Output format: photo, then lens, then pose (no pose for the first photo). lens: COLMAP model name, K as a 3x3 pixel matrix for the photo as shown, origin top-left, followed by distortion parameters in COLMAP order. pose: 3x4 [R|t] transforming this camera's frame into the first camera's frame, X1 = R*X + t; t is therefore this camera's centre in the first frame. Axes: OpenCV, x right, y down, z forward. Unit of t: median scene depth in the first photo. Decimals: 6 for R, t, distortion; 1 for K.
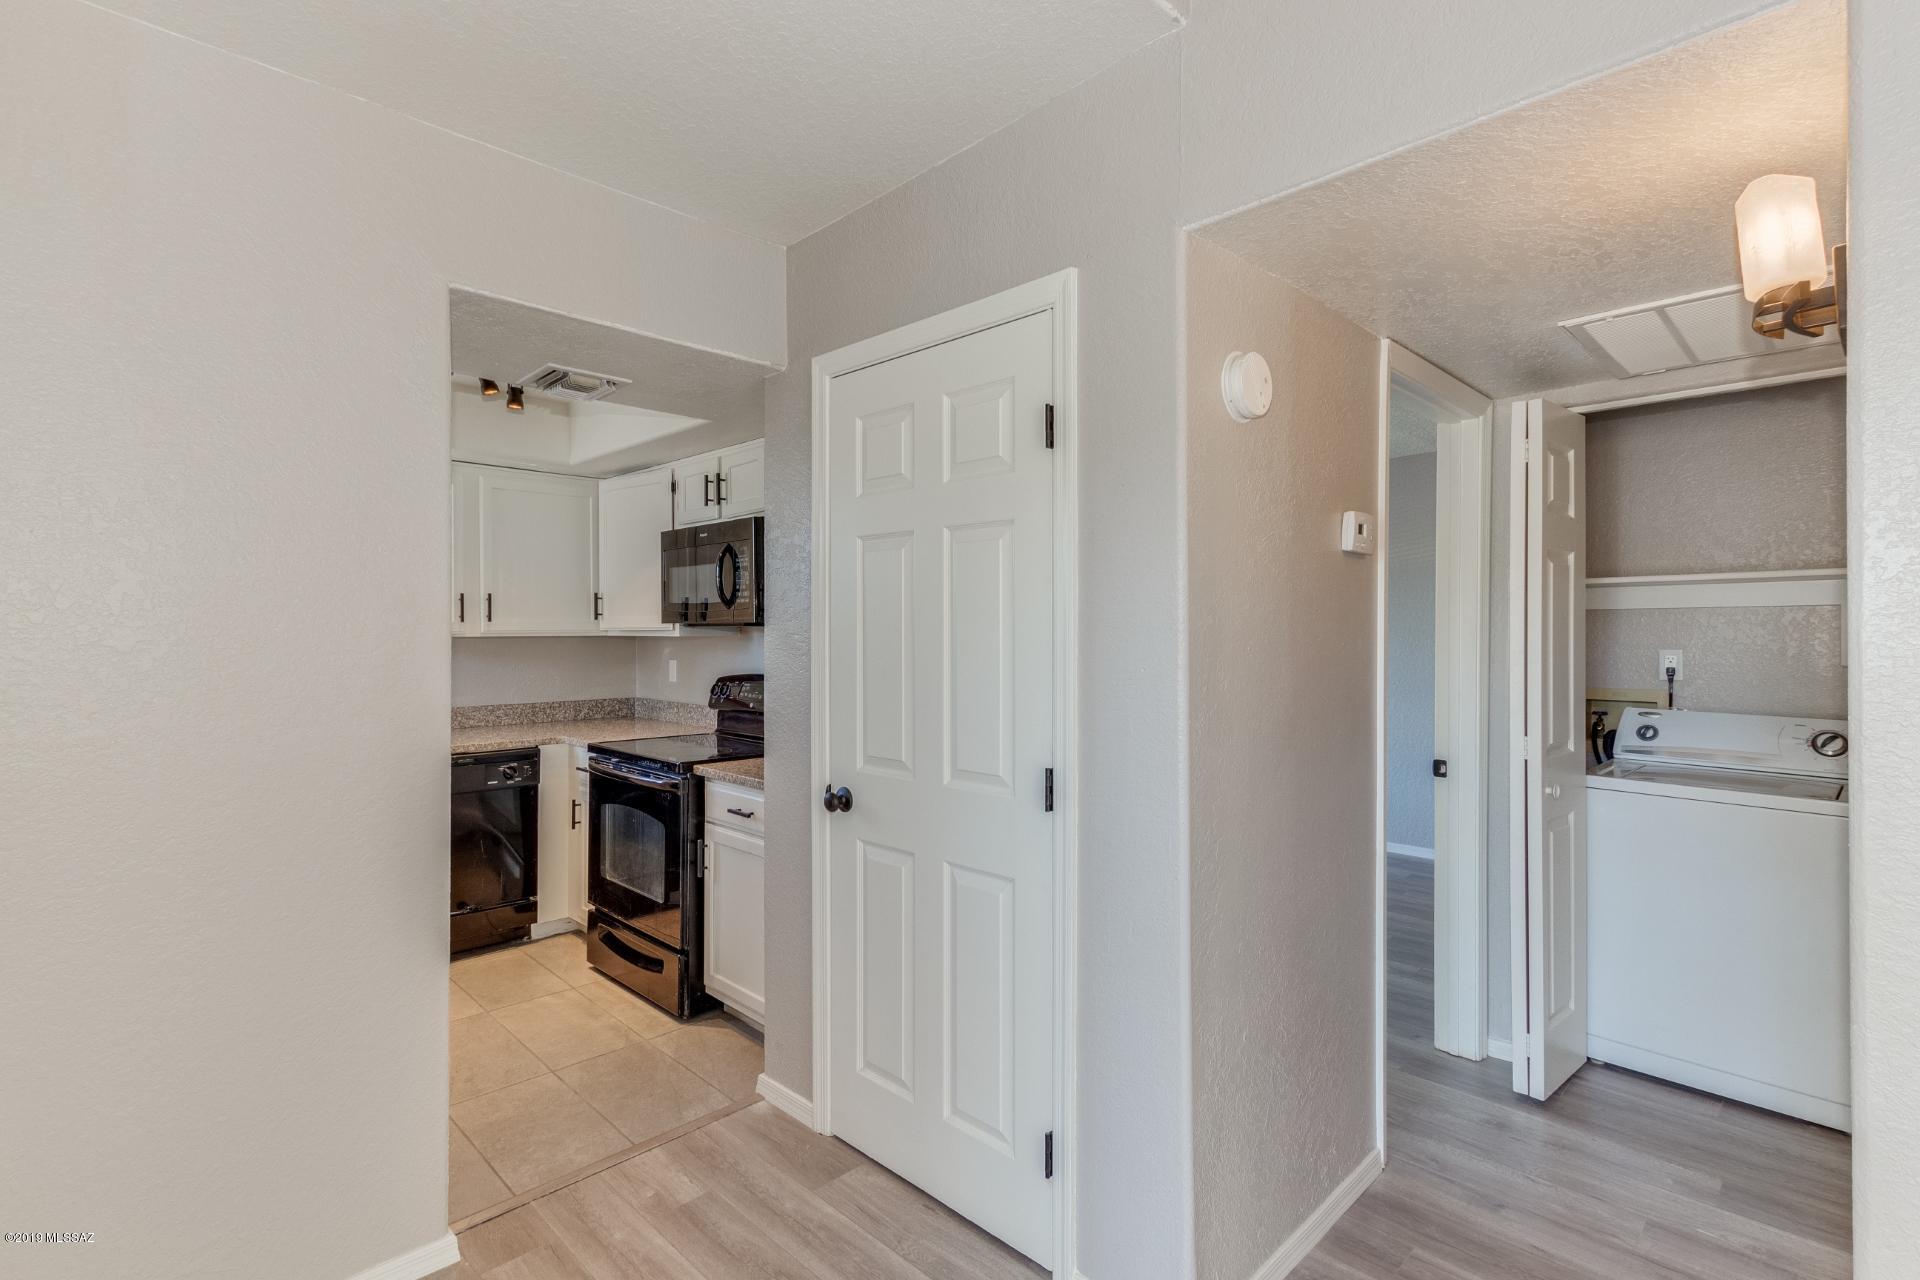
lens RADIAL K [[908.5, 0, 961.8], [0, 908.5, 641.2], [0, 0, 1]] dist [0.005845, 0.000318]
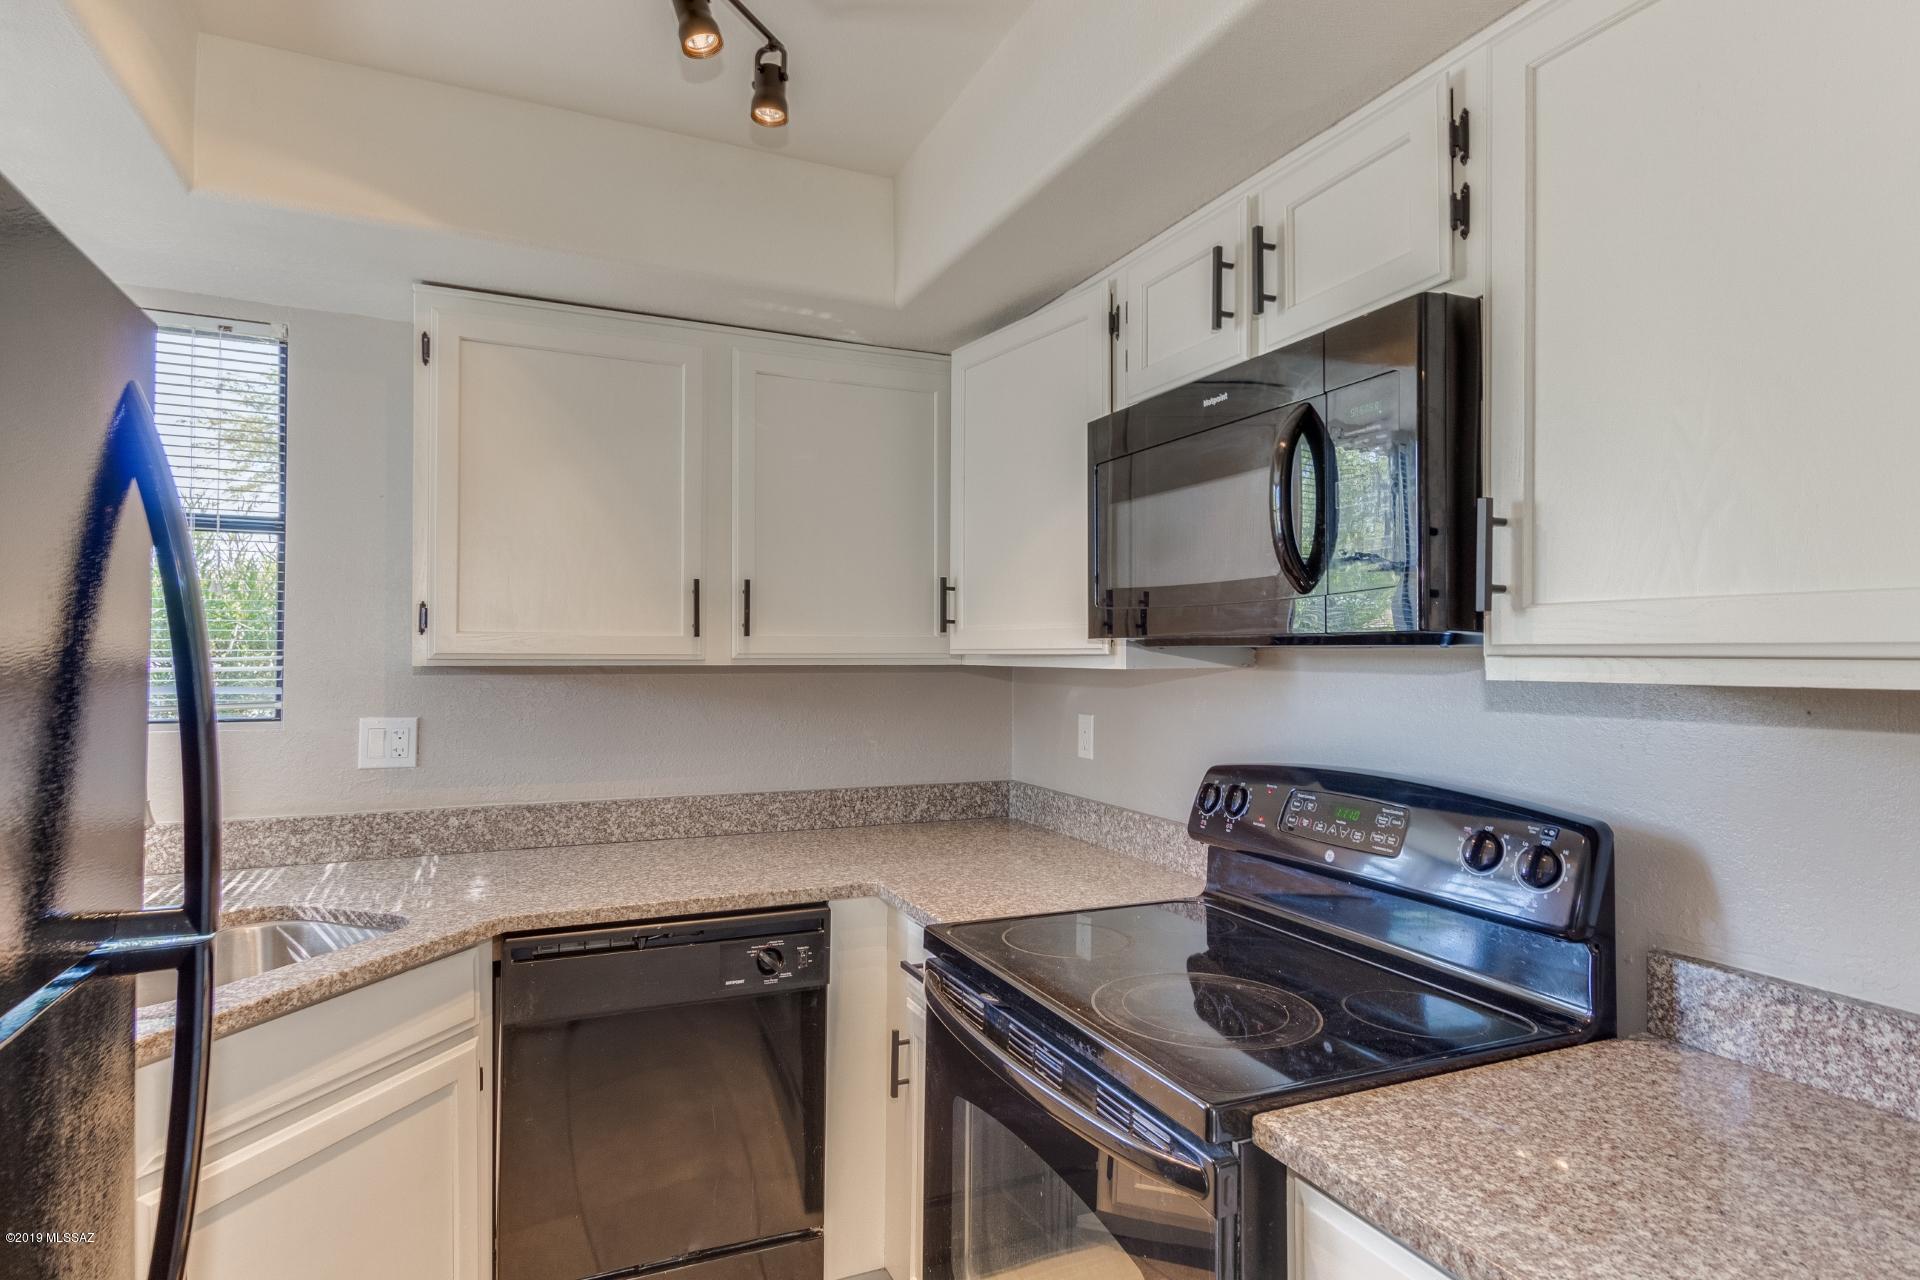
lens RADIAL K [[1044.0, 0, 959.8], [0, 1044.0, 641.9], [0, 0, 1]] dist [0.001448, 0.000600]
pose [[0.935047, 0.000950, -0.354522, -0.213152], [-0.008387, 0.999776, -0.019444, -0.008099], [0.354424, 0.021154, 0.934846, 0.522654]]
